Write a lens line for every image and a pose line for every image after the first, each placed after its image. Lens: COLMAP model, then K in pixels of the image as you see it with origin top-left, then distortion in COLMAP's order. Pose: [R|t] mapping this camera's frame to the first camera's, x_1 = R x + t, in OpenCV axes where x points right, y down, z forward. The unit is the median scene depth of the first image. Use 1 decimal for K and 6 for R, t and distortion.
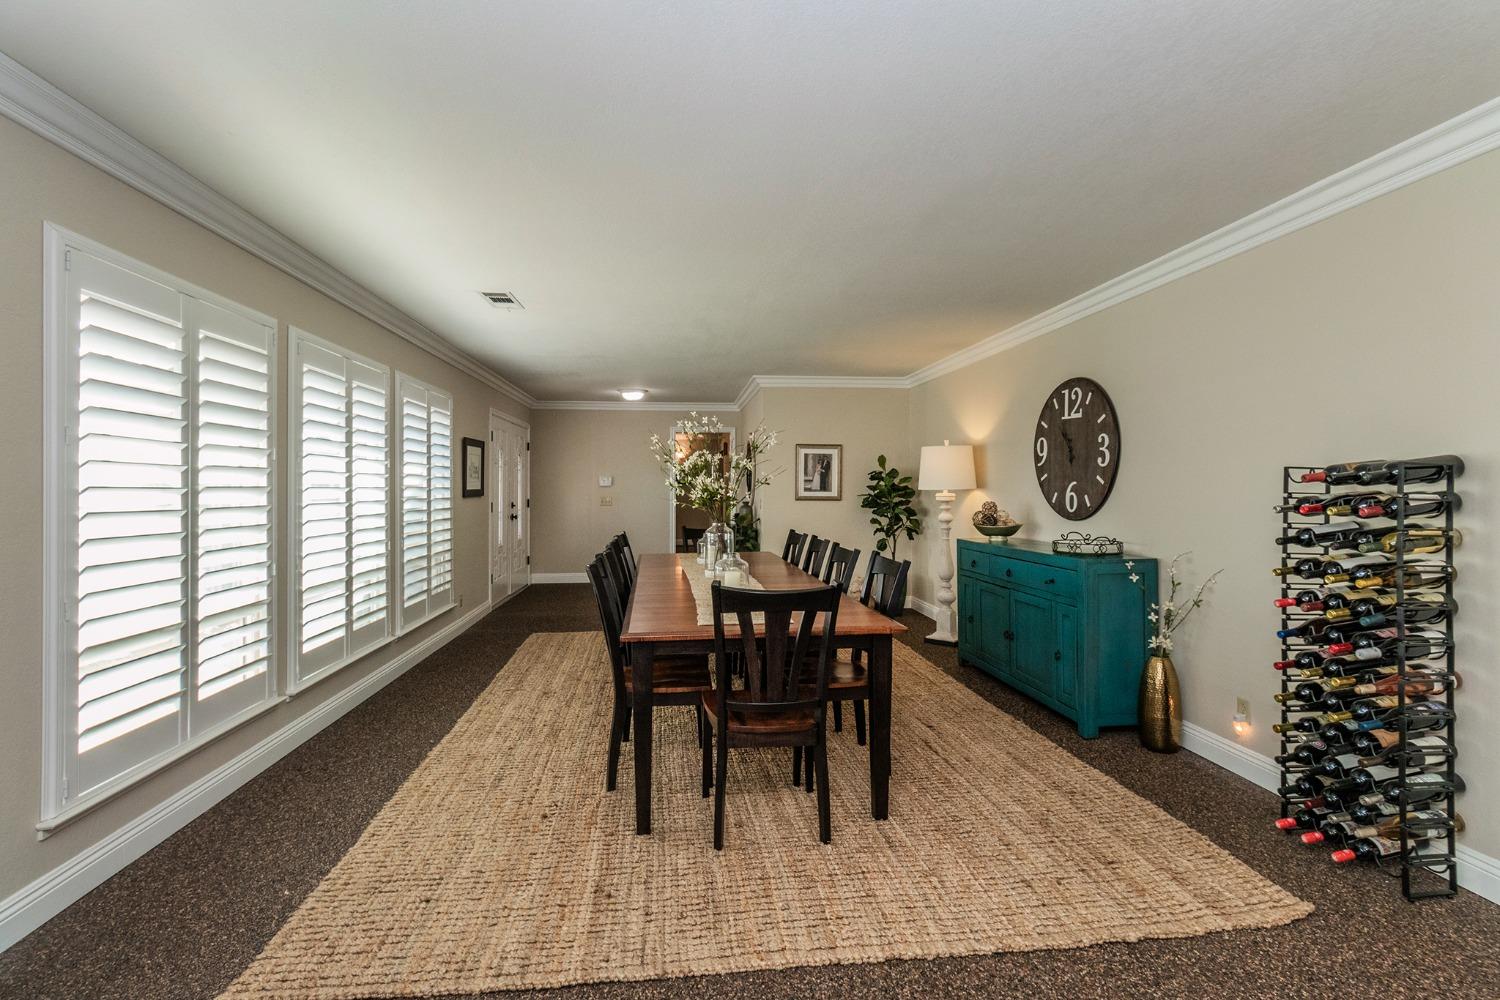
lens RADIAL K [[694.6, 0, 744.1], [0, 694.6, 485.7], [0, 0, 1]] dist [0.003128, 0.000612]
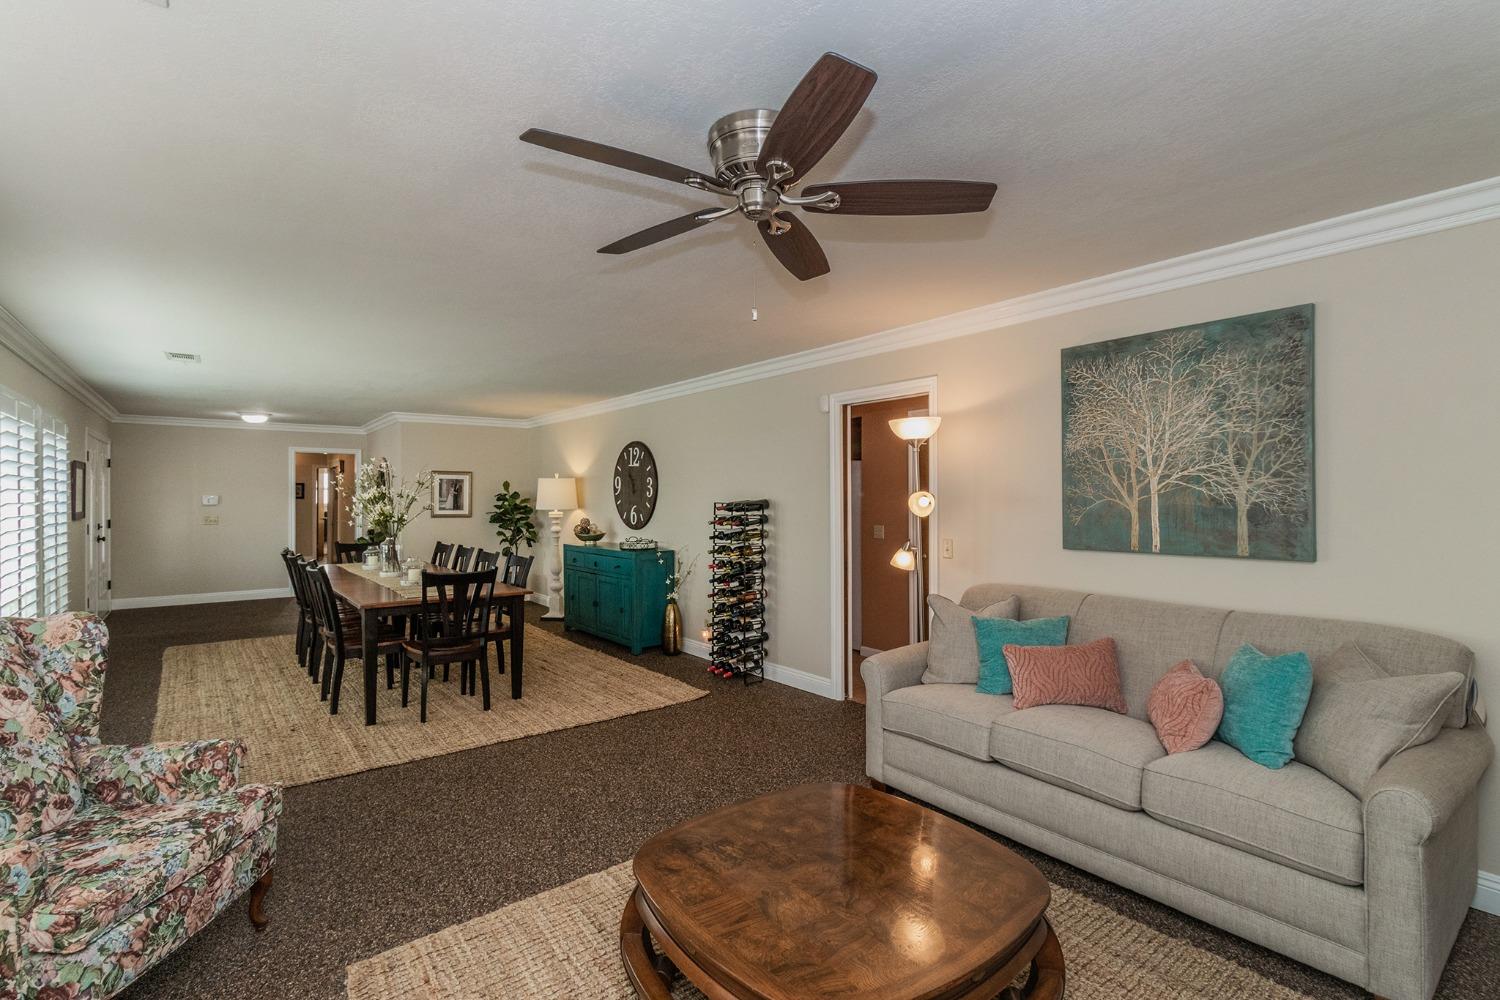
lens RADIAL K [[694.6, 0, 753.4], [0, 694.6, 493.9], [0, 0, 1]] dist [0.003128, 0.000612]
pose [[0.849921, 0.003070, 0.526901, -0.169759], [-0.001650, 0.999994, -0.003165, -0.034113], [-0.526907, 0.001820, 0.849921, -0.619311]]
